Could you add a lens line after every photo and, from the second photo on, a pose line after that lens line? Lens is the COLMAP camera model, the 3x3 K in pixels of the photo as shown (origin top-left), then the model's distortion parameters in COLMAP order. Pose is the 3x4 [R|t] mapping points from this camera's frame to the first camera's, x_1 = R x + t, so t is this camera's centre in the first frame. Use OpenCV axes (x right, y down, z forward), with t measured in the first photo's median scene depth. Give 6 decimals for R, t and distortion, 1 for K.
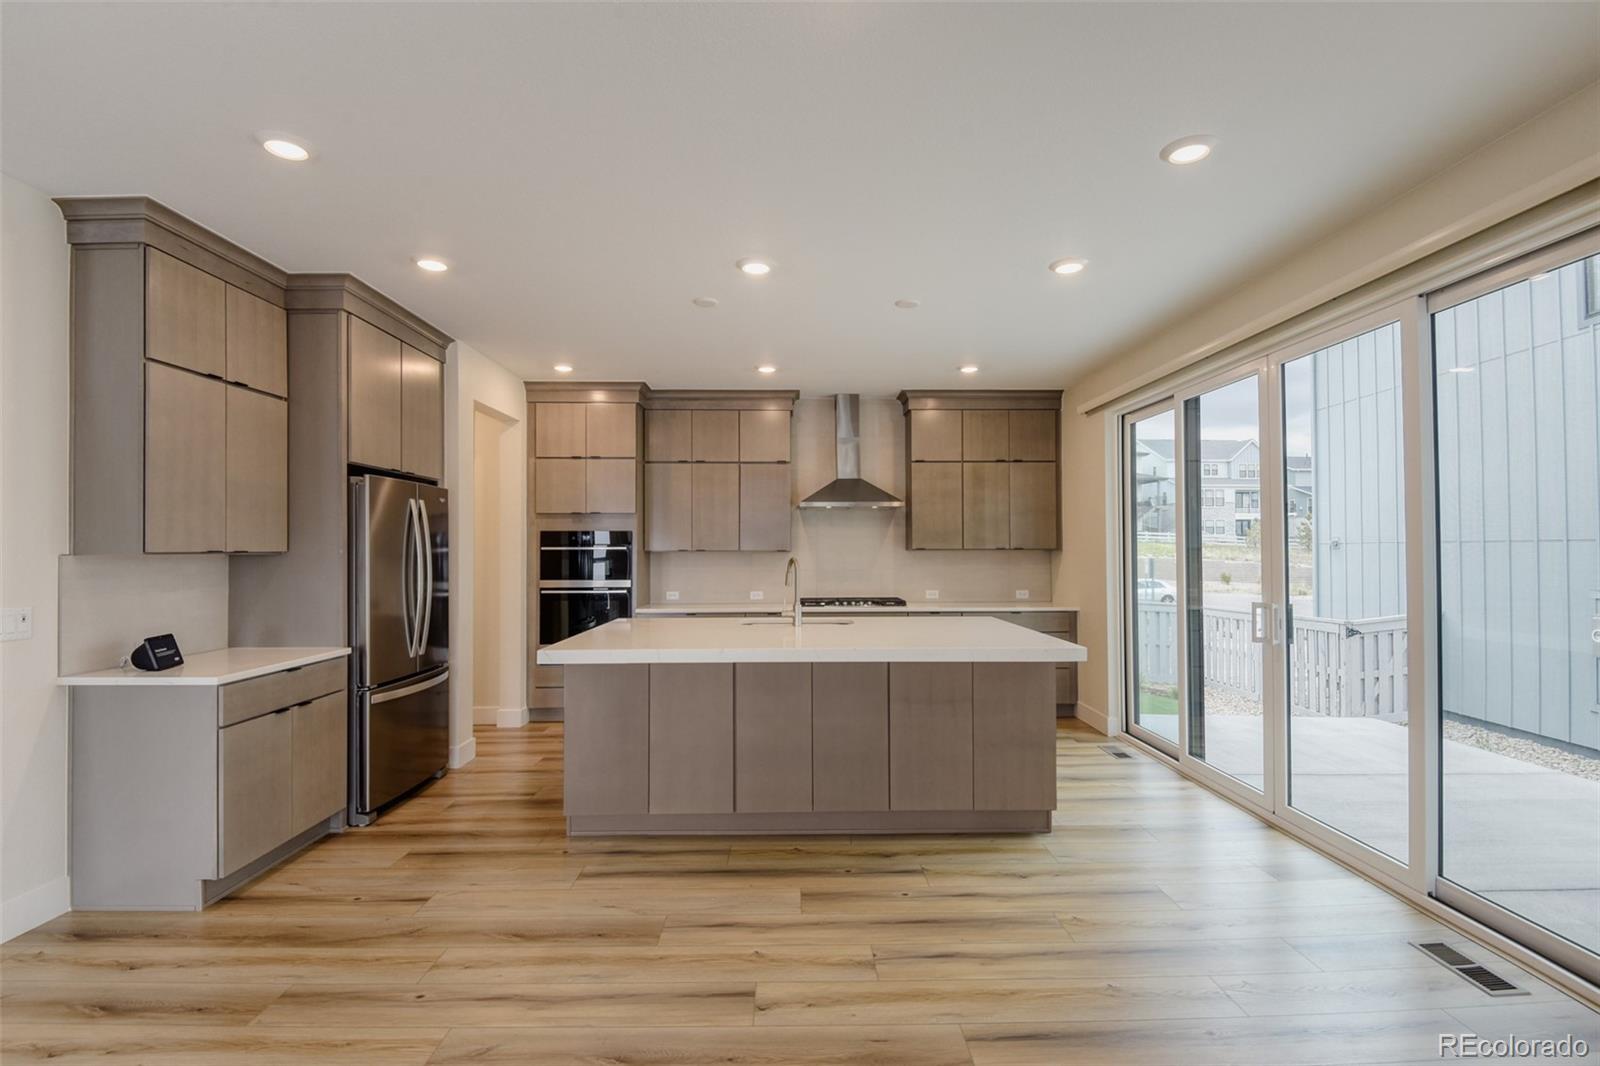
lens RADIAL K [[738.9, 0, 816.3], [0, 738.9, 552.5], [0, 0, 1]] dist [0.022413, -0.033087]
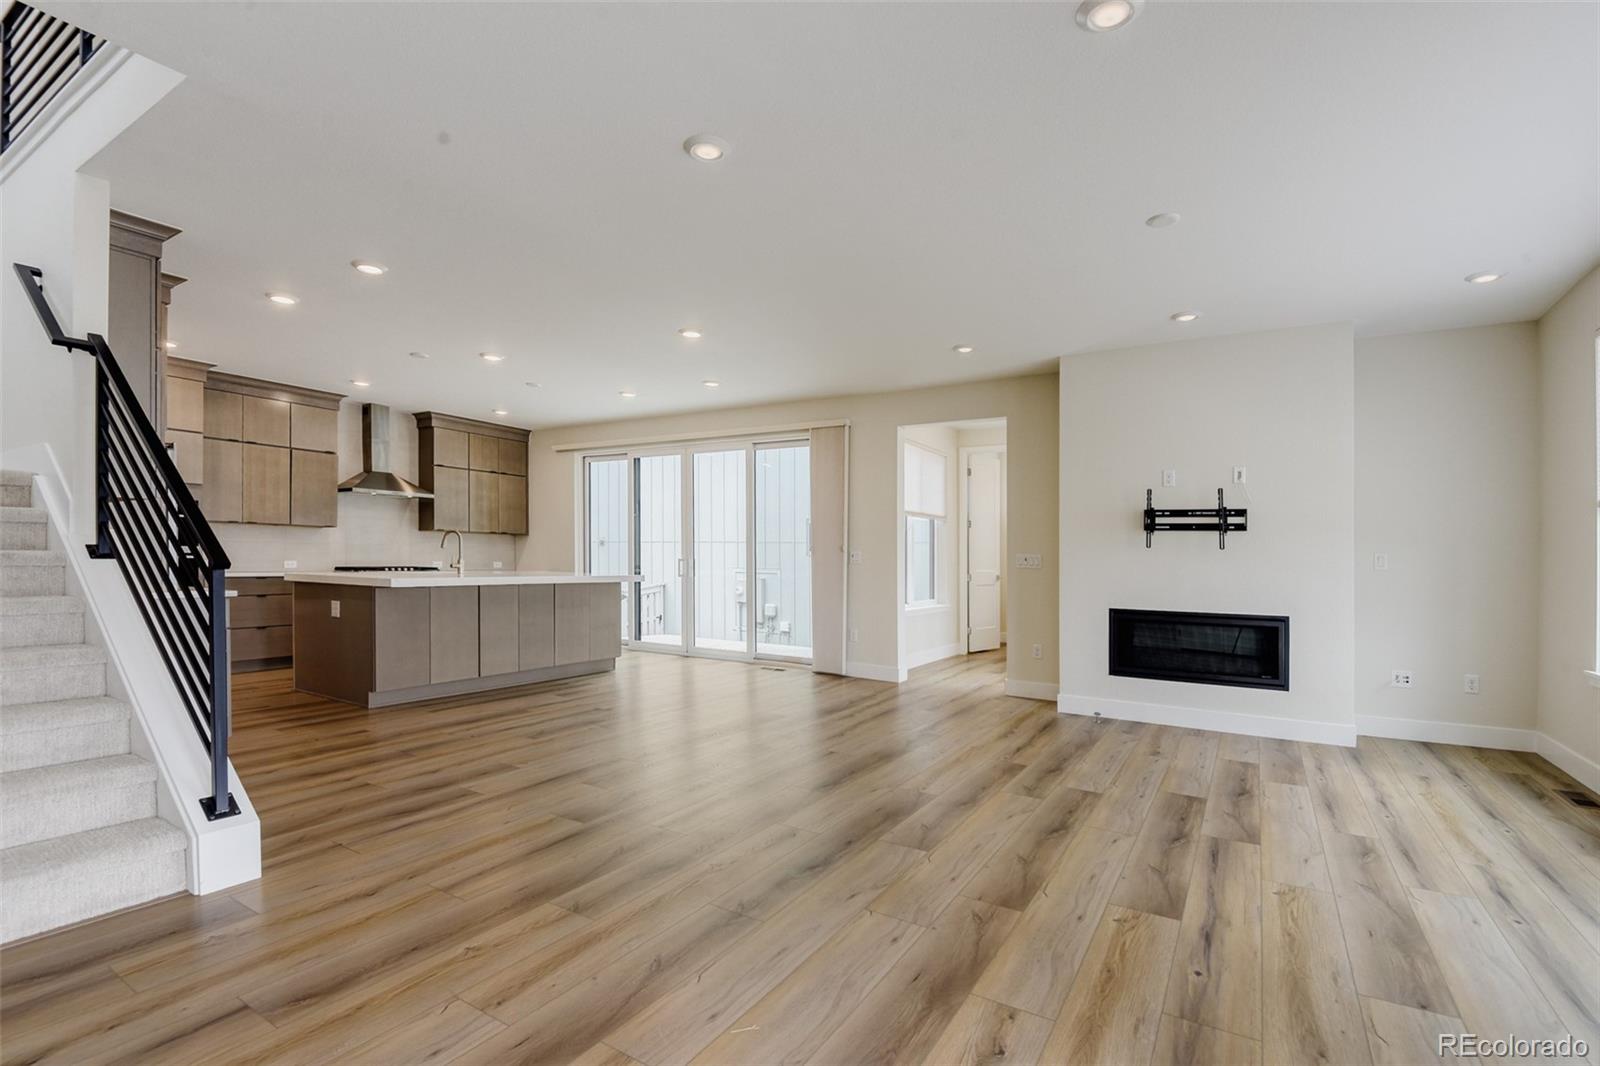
lens RADIAL K [[739.8, 0, 830.4], [0, 739.8, 565.0], [0, 0, 1]] dist [0.035294, -0.033030]
pose [[0.516478, 0.004244, 0.856290, -0.897250], [-0.014725, 0.999884, 0.003926, 0.059182], [-0.856174, -0.014637, 0.516481, -0.440608]]
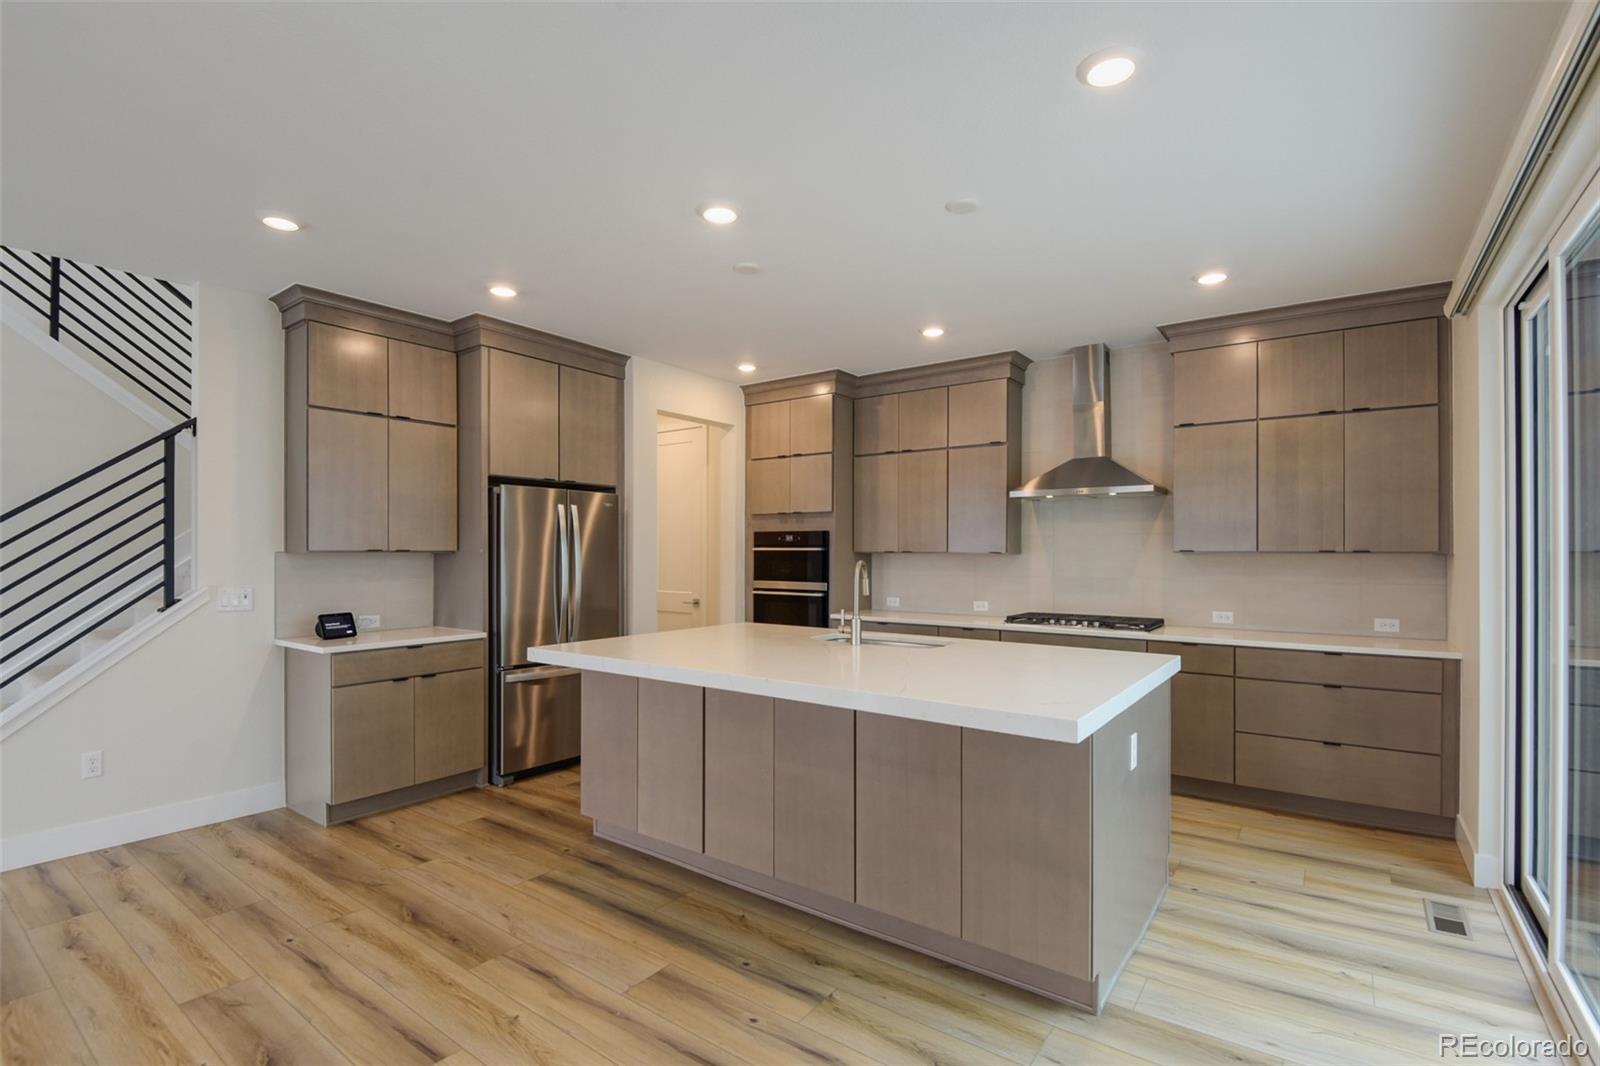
lens RADIAL K [[755.7, 0, 807.3], [0, 755.7, 561.5], [0, 0, 1]] dist [0.025469, -0.036914]
pose [[0.788298, 0.012492, -0.615167, 0.408499], [-0.006321, 0.999906, 0.012204, -0.002082], [0.615262, -0.005731, 0.788302, 0.292071]]
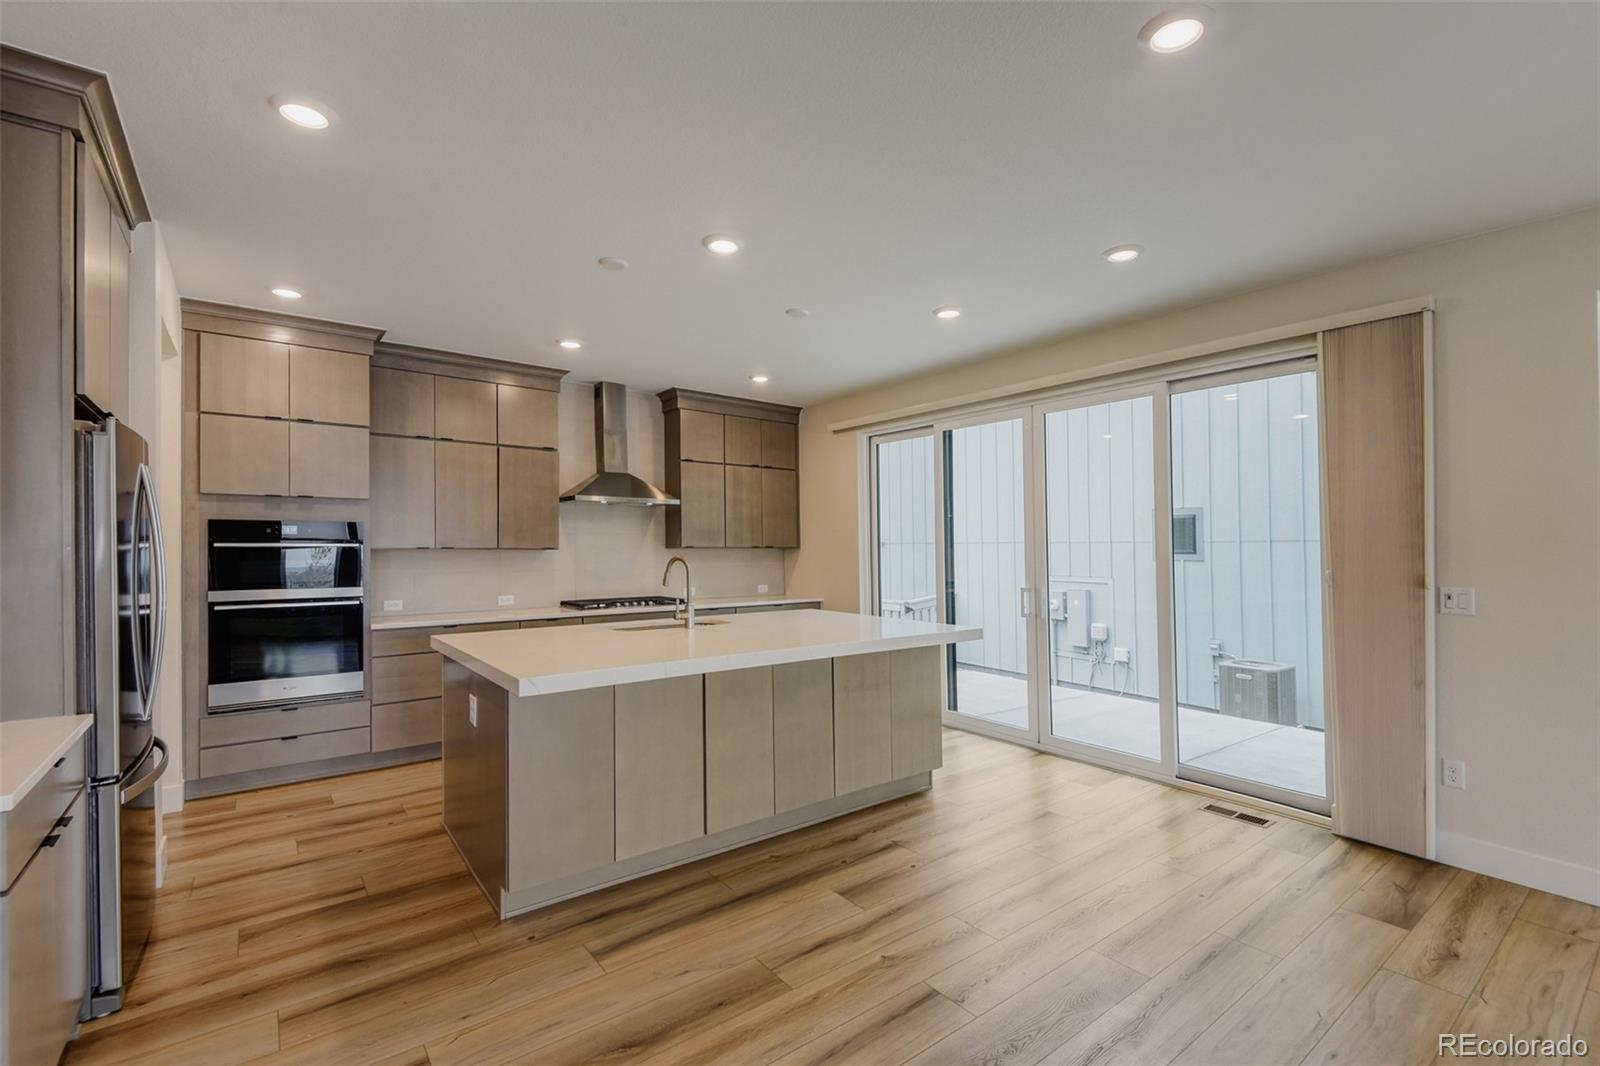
lens RADIAL K [[706.8, 0, 813.7], [0, 706.8, 546.9], [0, 0, 1]] dist [0.041261, -0.027985]
pose [[0.799367, 0.003240, 0.600835, -0.411816], [-0.000356, 0.999988, -0.004919, -0.000410], [-0.600843, 0.003718, 0.799358, 0.167301]]
